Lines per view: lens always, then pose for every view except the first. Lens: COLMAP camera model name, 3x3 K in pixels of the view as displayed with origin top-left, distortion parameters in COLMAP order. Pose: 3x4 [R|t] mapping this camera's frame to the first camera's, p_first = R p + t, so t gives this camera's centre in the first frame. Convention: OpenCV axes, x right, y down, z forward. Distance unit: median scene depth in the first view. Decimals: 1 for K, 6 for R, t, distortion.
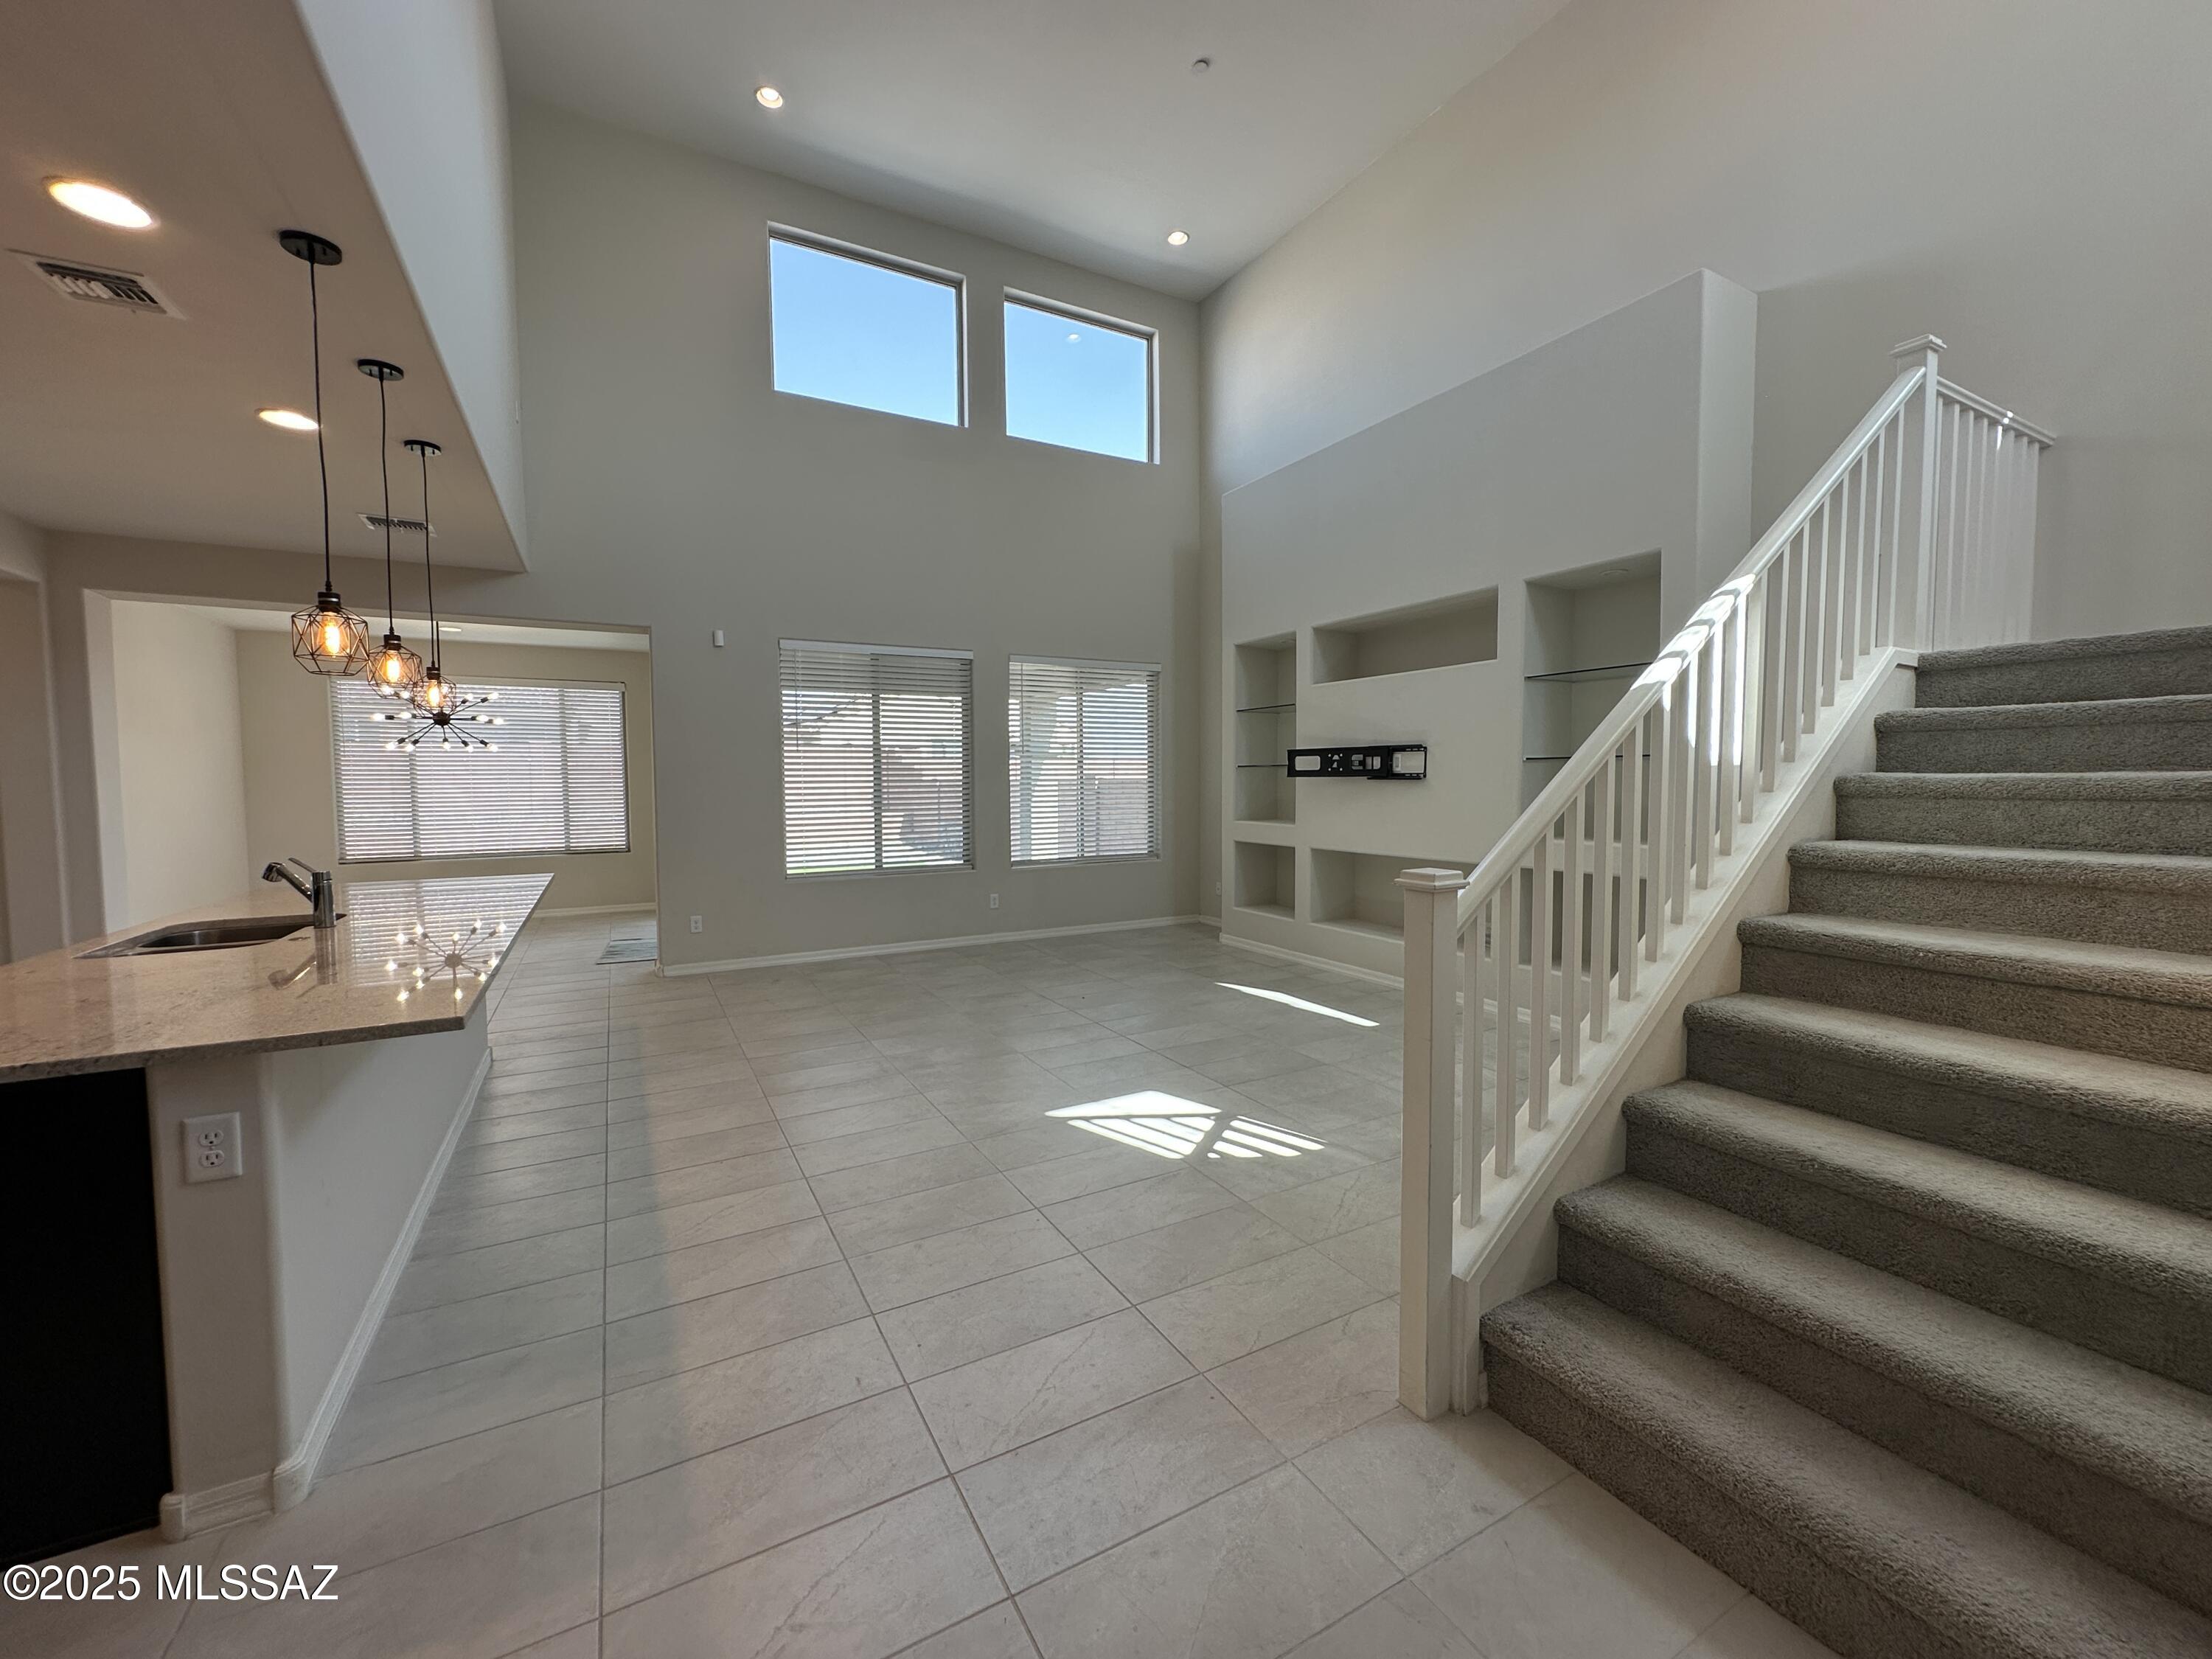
lens RADIAL K [[884.7, 0, 1103.6], [0, 884.7, 828.6], [0, 0, 1]] dist [-0.000860, 0.000211]
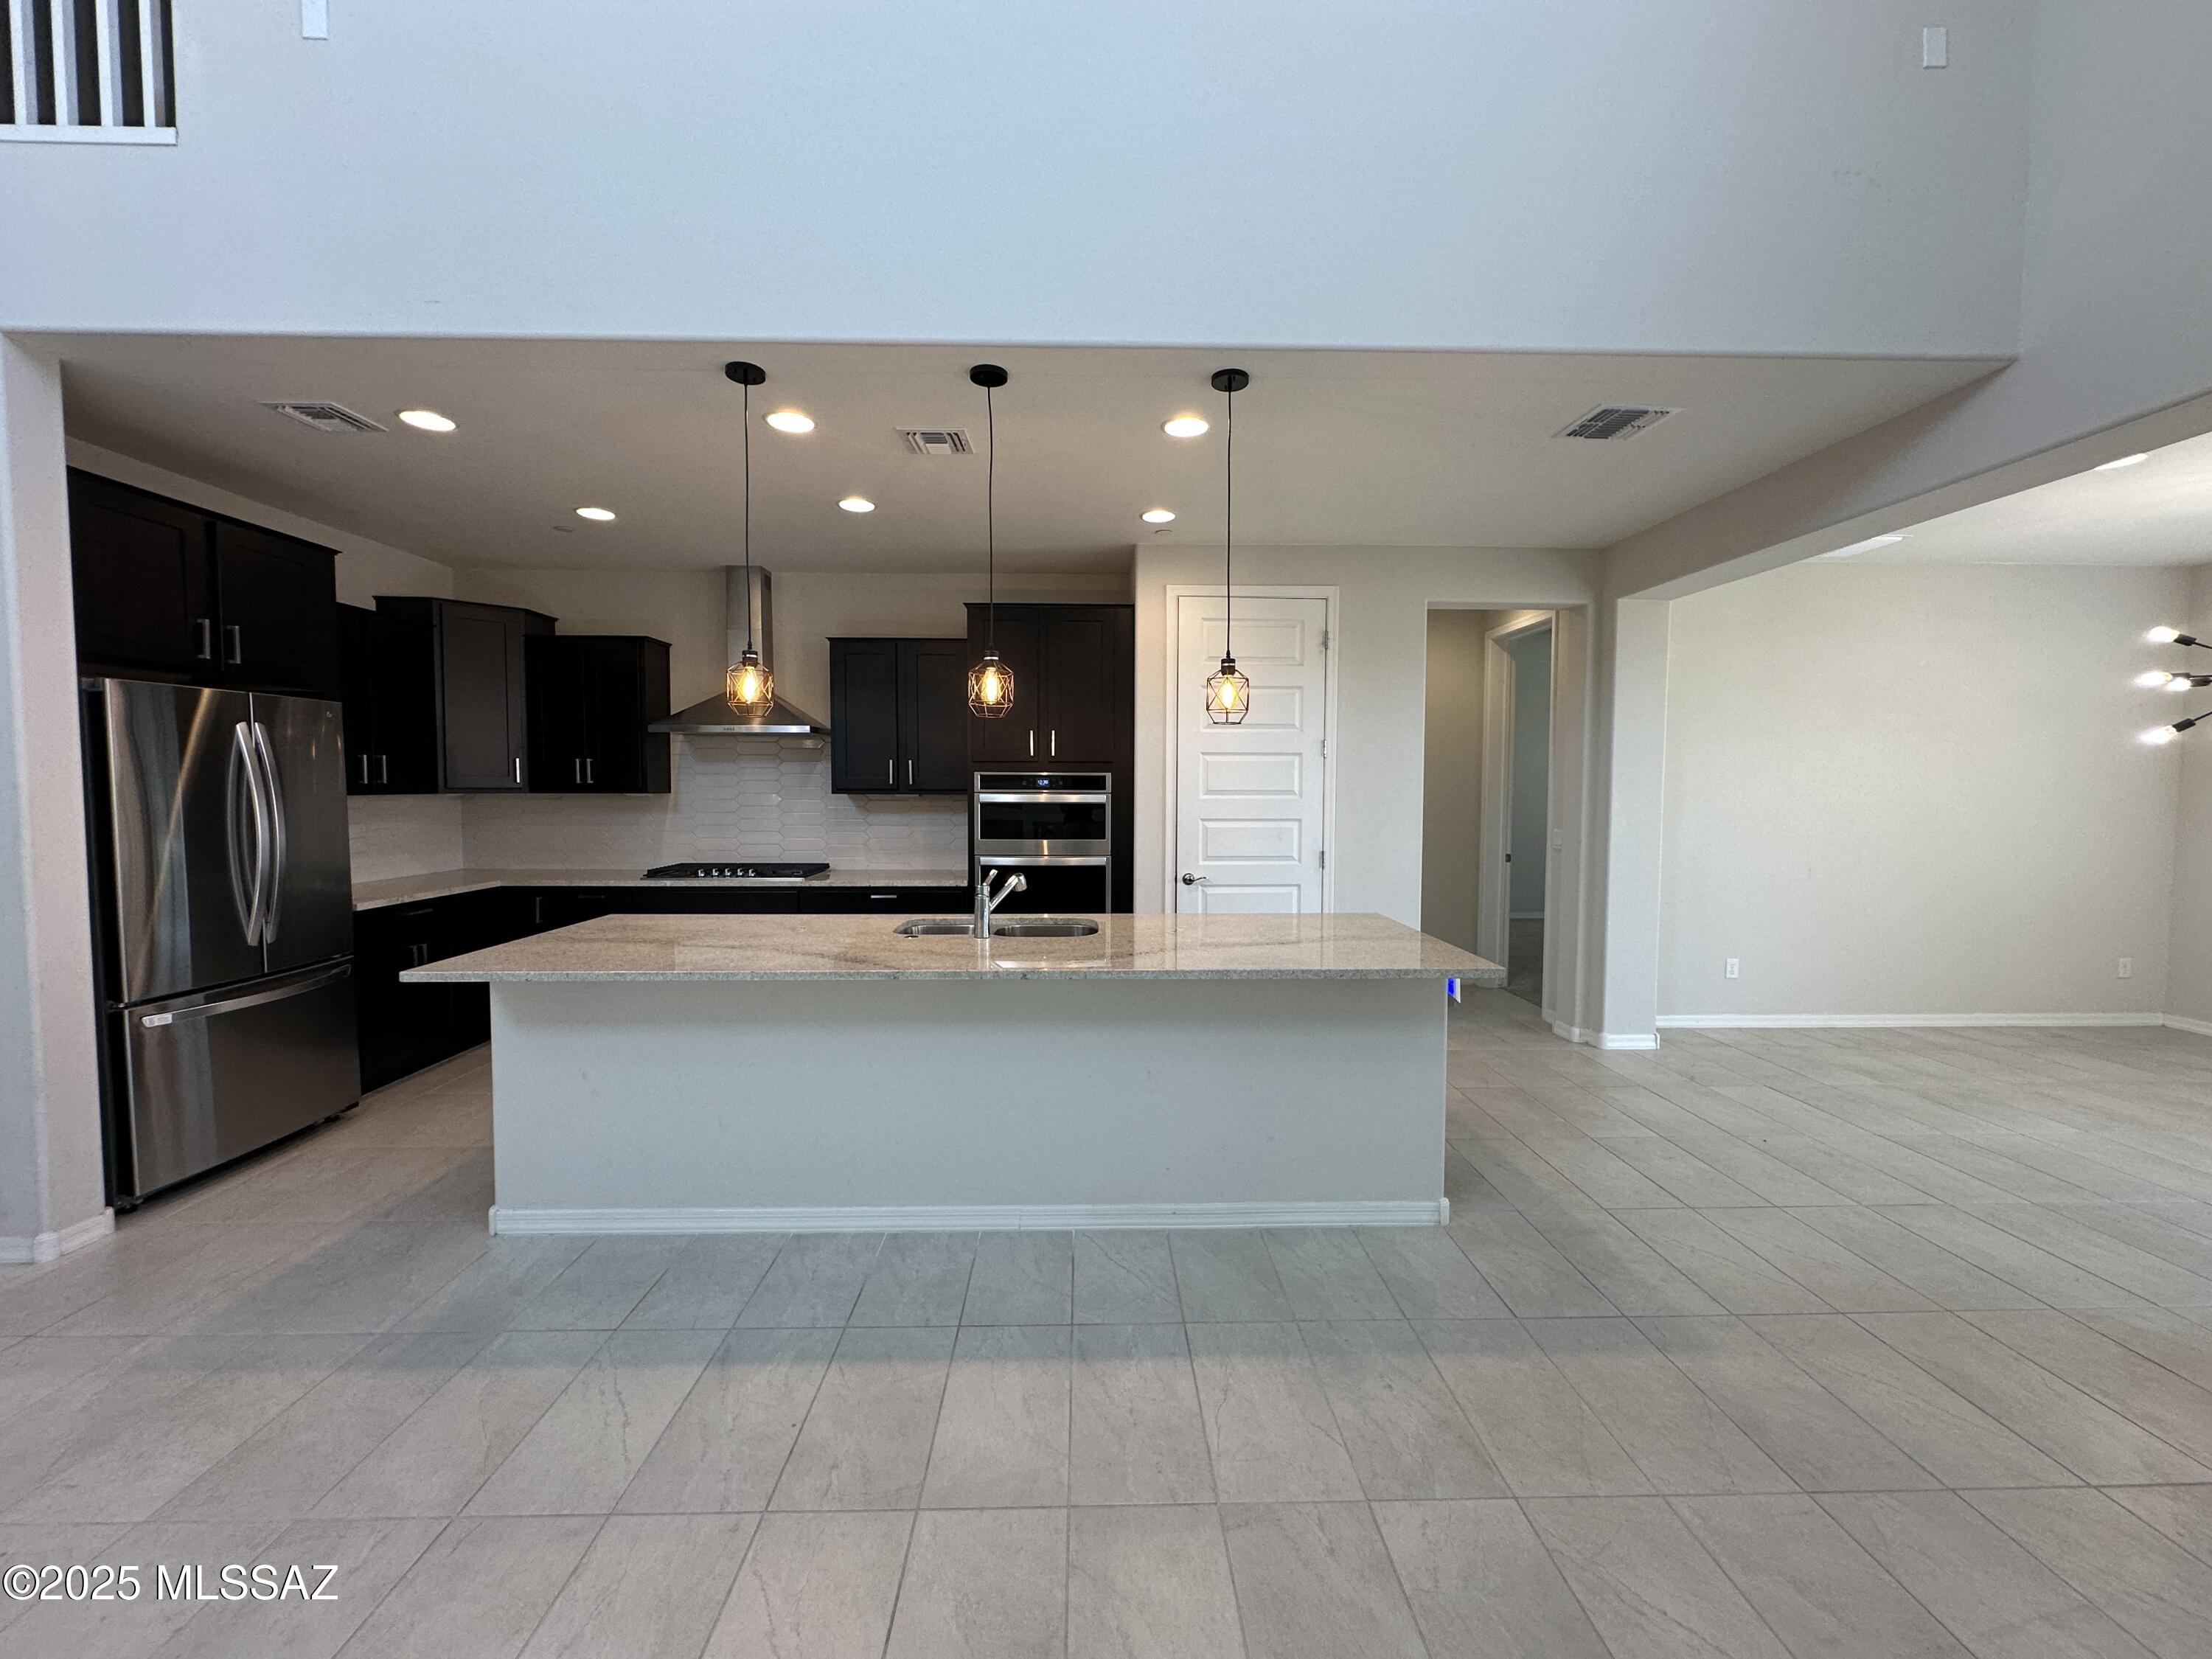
lens RADIAL K [[884.7, 0, 1106.2], [0, 884.7, 827.8], [0, 0, 1]] dist [-0.000860, 0.000211]
pose [[-0.461561, 0.049264, -0.885740, -0.000249], [-0.048916, 0.995524, 0.080860, -0.060204], [0.885759, 0.080649, -0.457085, 0.837831]]
